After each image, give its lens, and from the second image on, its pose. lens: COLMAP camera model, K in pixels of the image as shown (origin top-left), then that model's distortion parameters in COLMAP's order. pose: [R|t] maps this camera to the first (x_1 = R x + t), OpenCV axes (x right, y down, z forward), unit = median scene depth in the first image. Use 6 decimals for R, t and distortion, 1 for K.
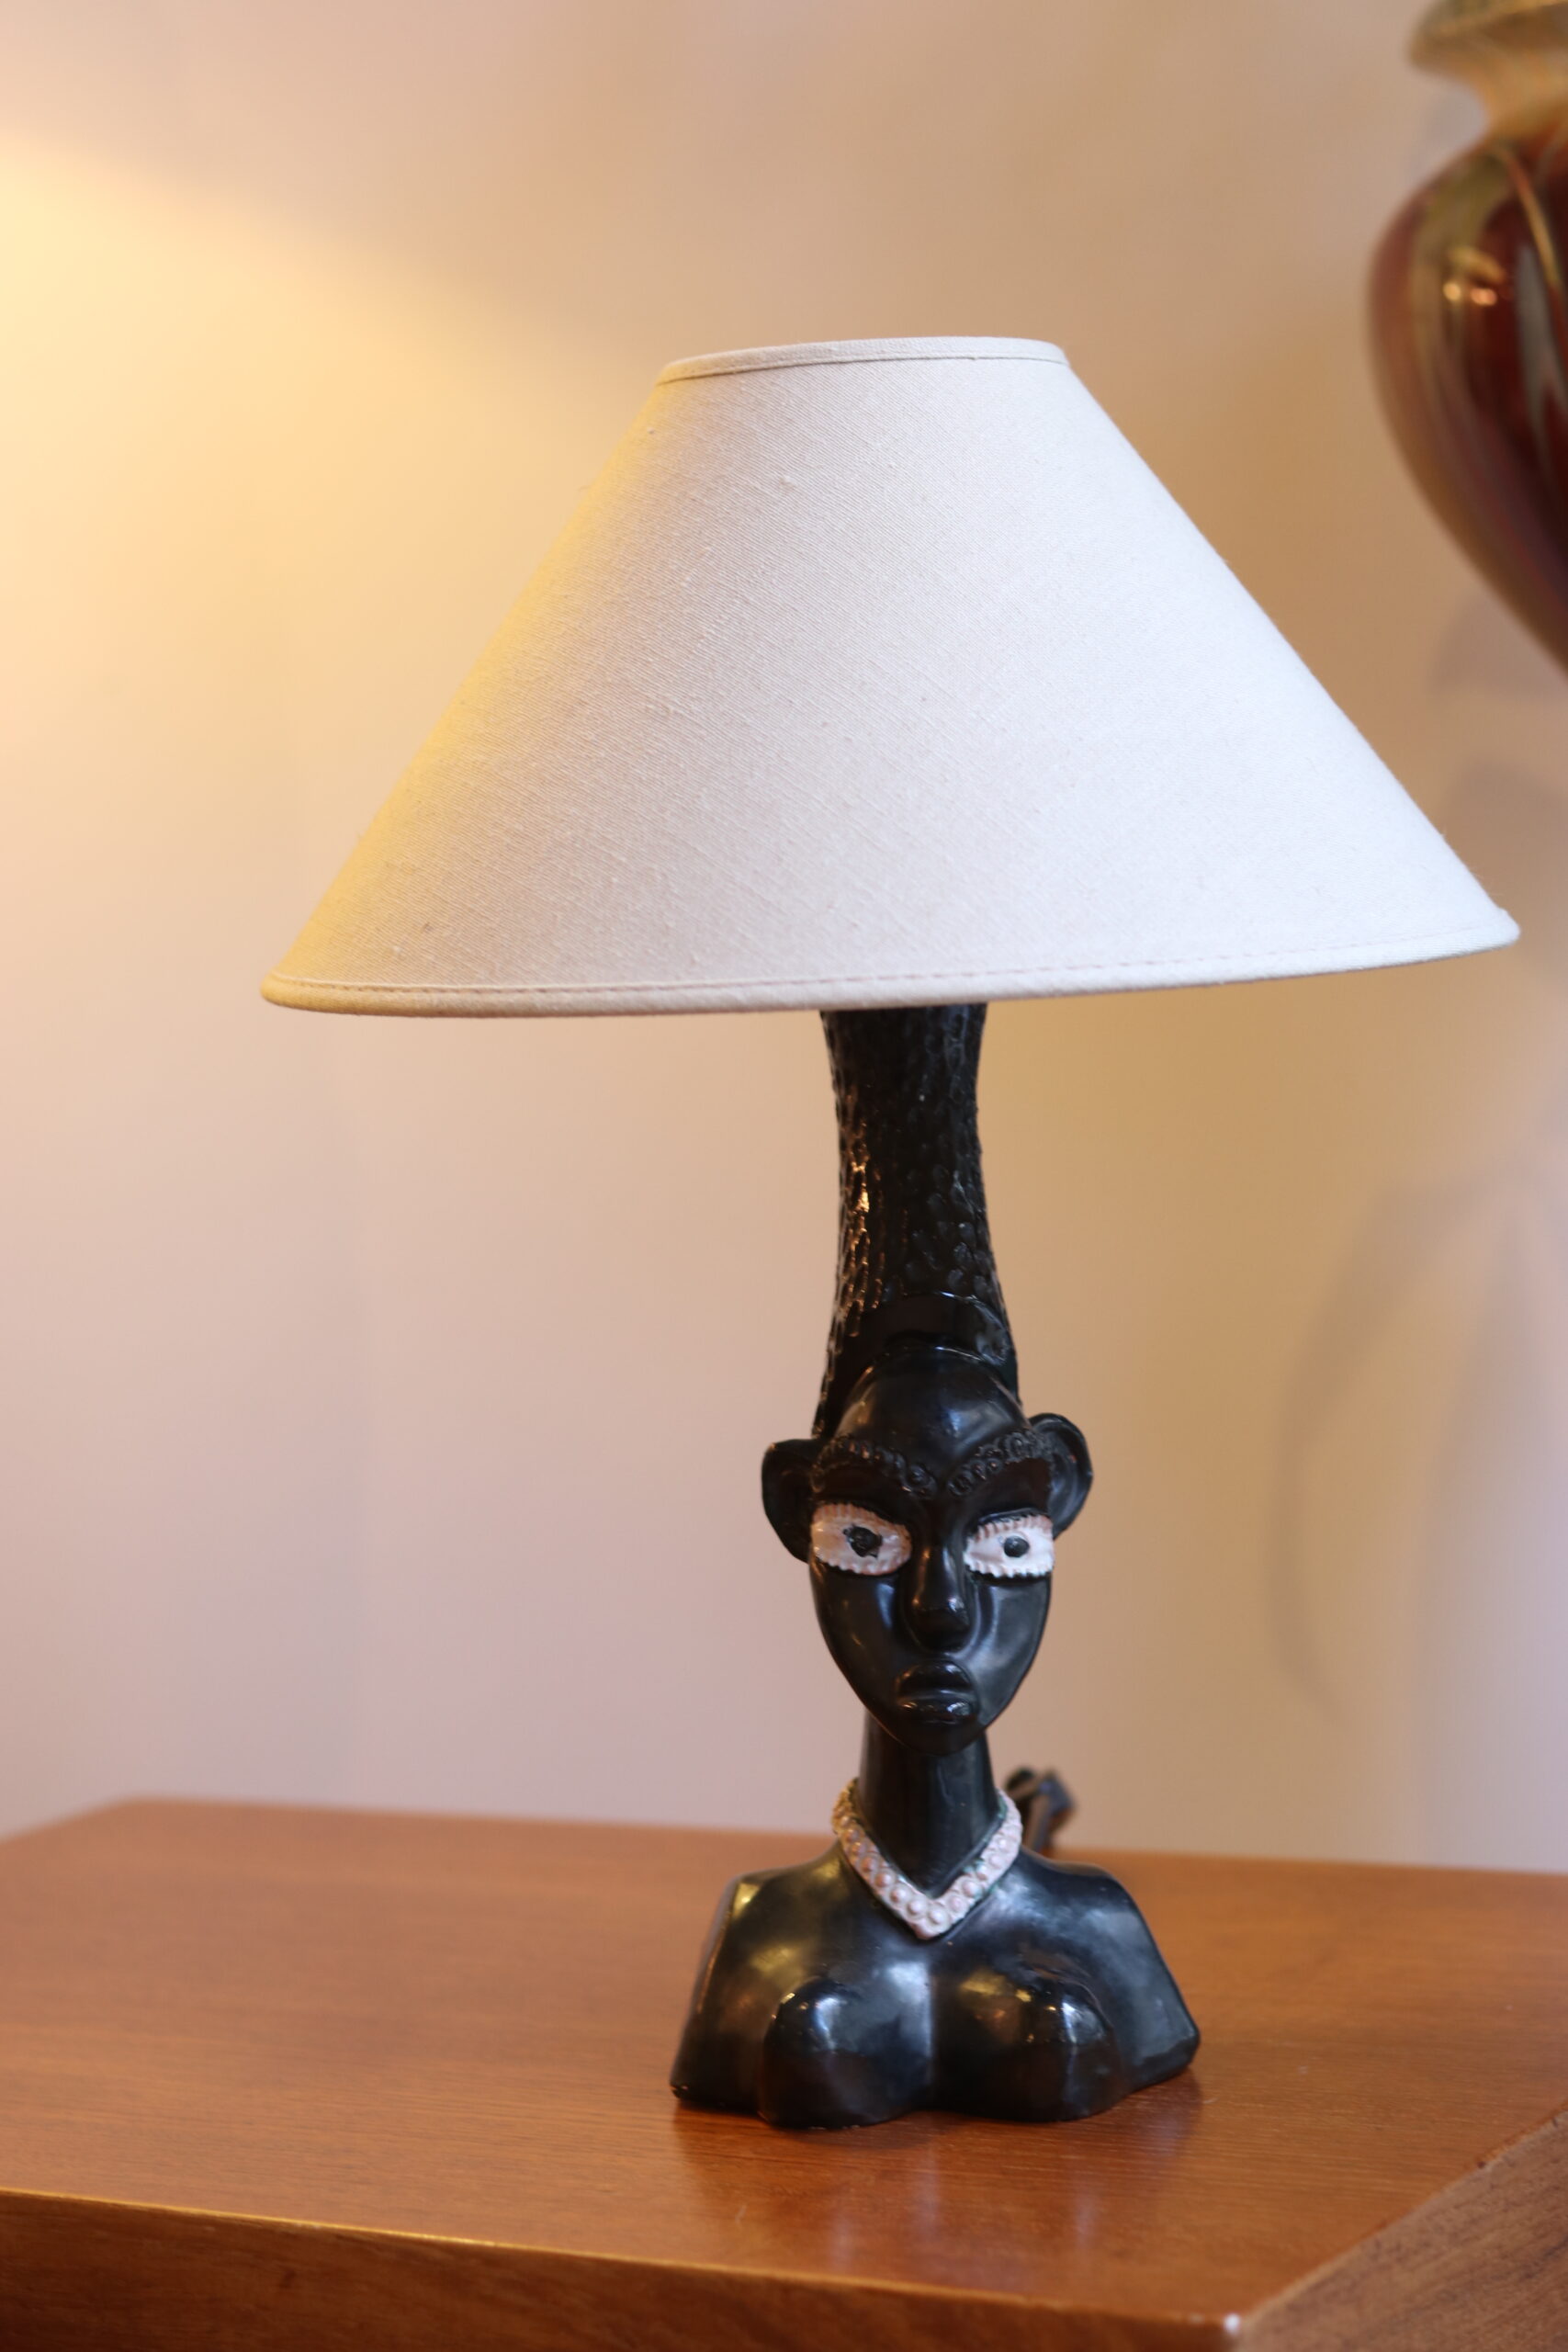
lens RADIAL K [[6121.7, 0, 784.0], [0, 6121.7, 1176.0], [0, 0, 1]] dist [-0.078240, -0.079155]
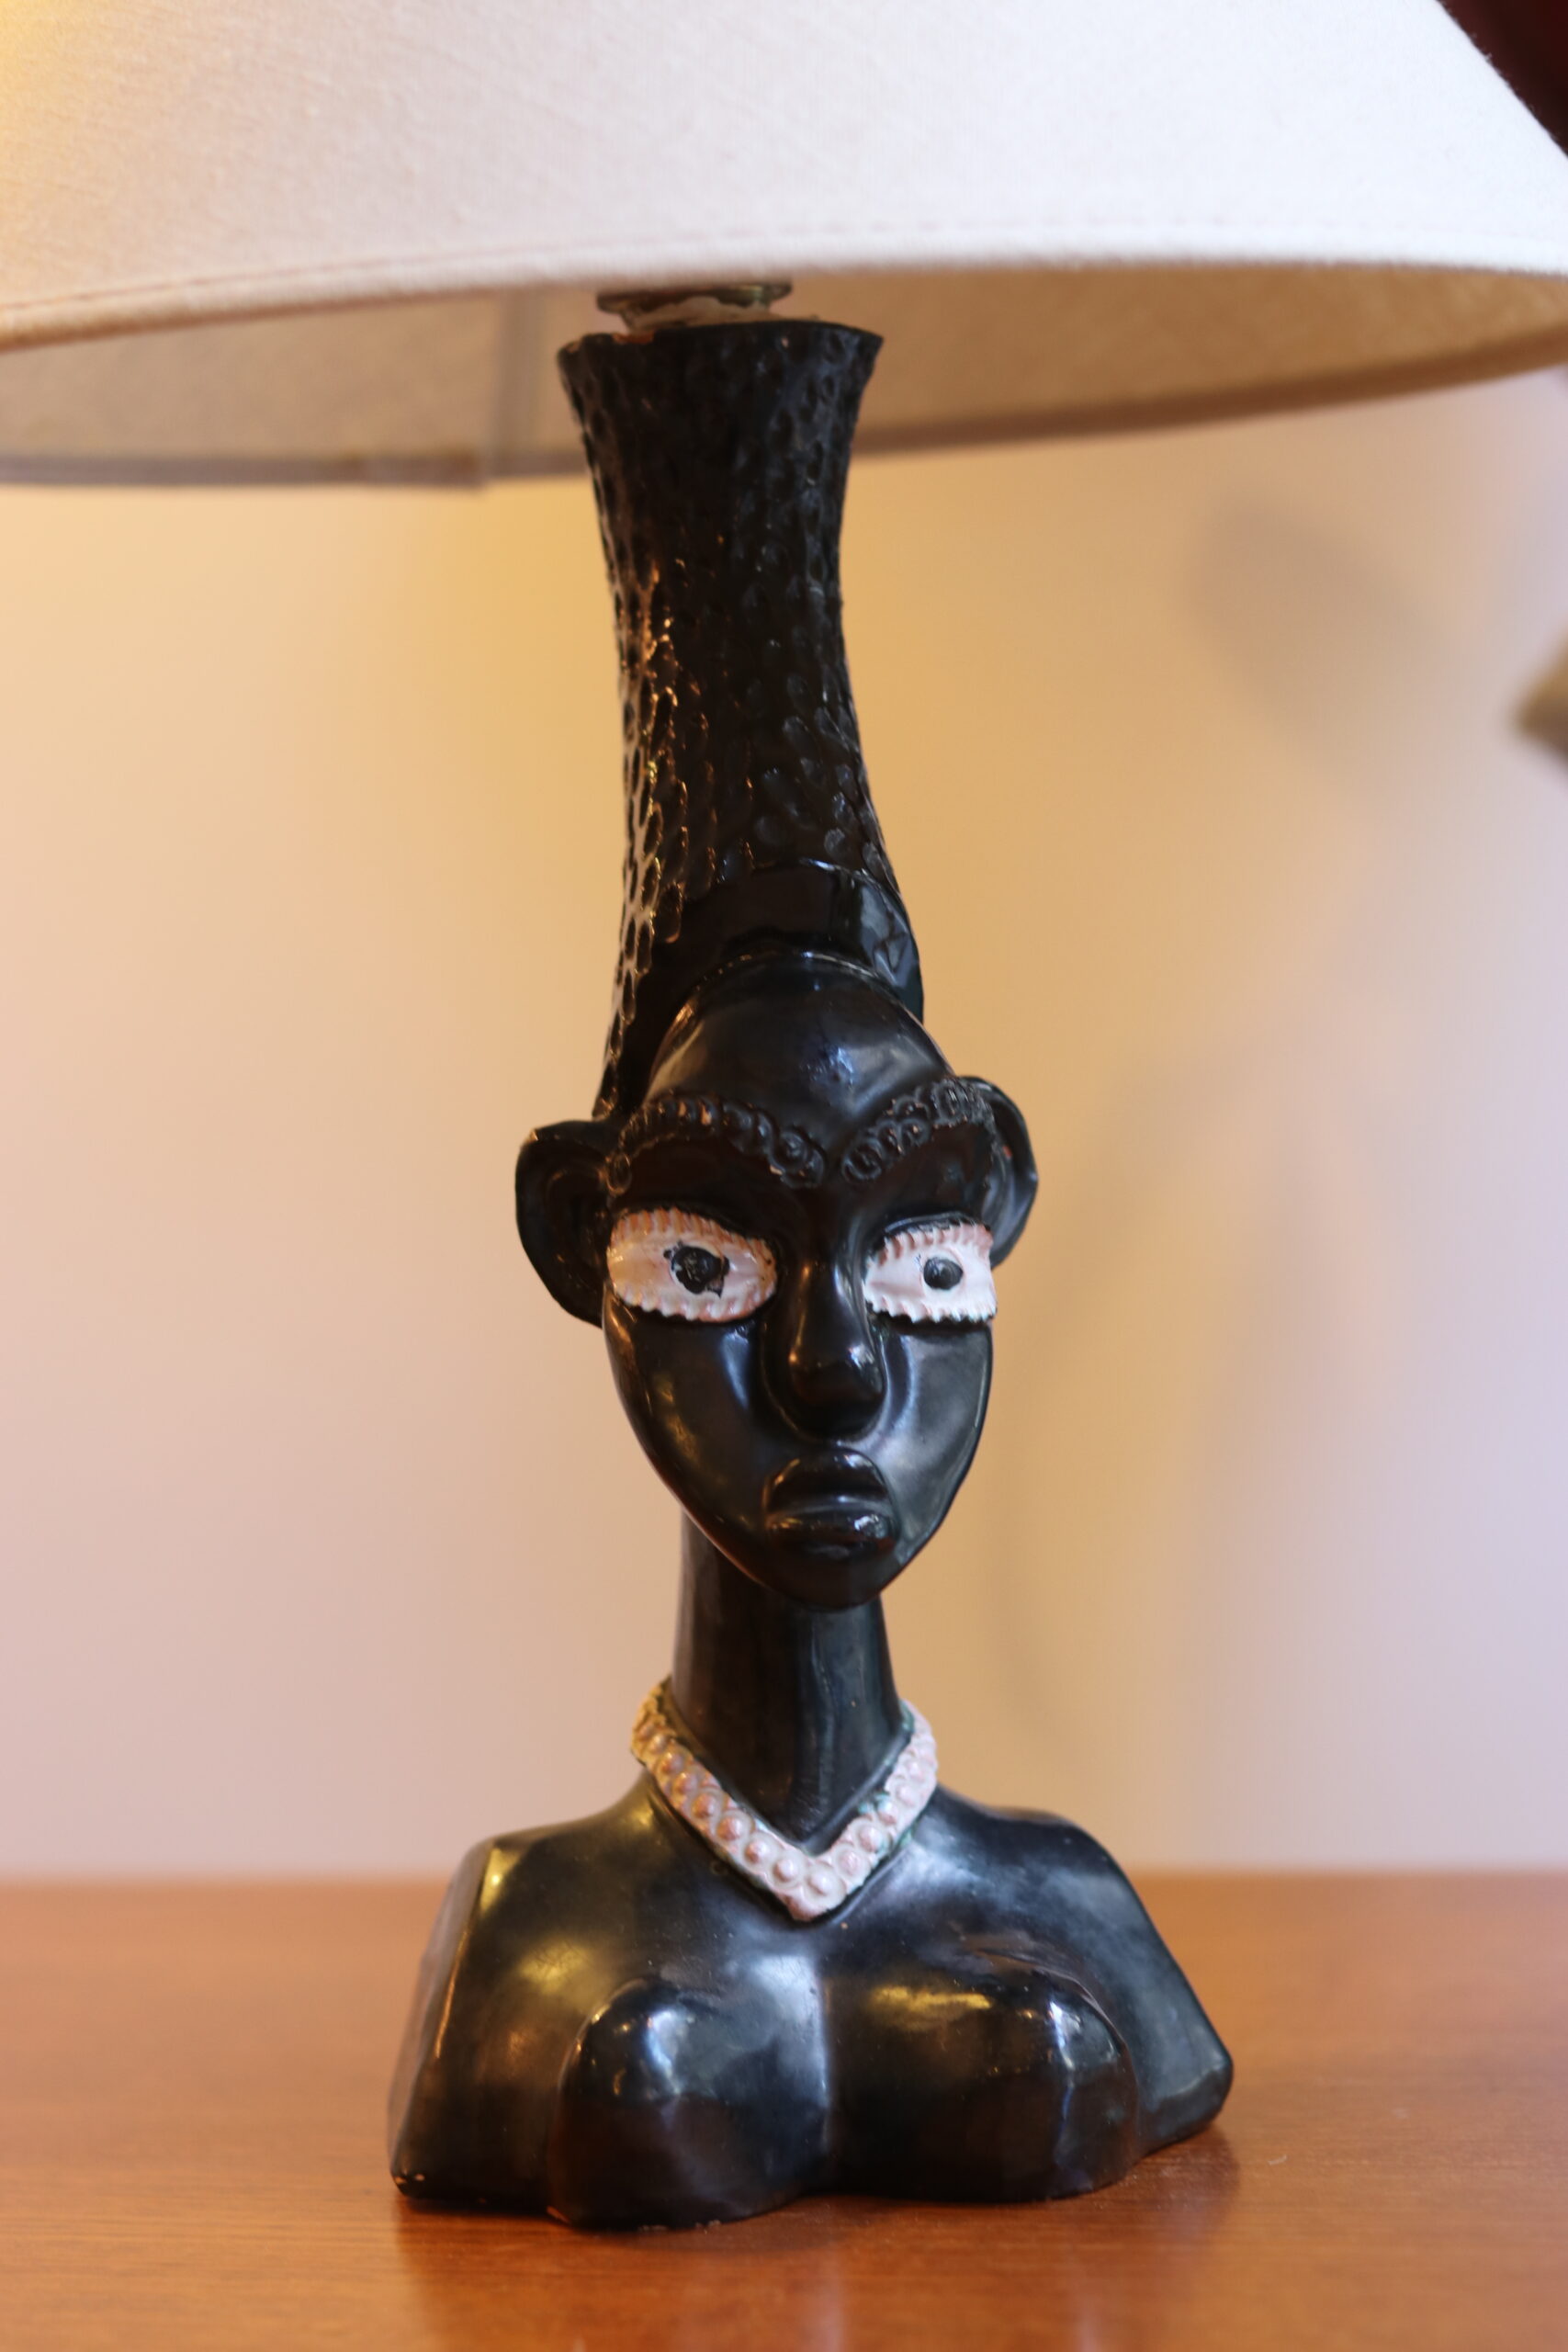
lens RADIAL K [[6121.7, 0, 784.0], [0, 6121.7, 1176.0], [0, 0, 1]] dist [-0.078240, -0.079155]
pose [[0.992233, -0.017971, 0.123086, -0.054130], [0.025195, 0.998034, -0.057383, 0.085960], [-0.121813, 0.060038, 0.990736, 0.387191]]
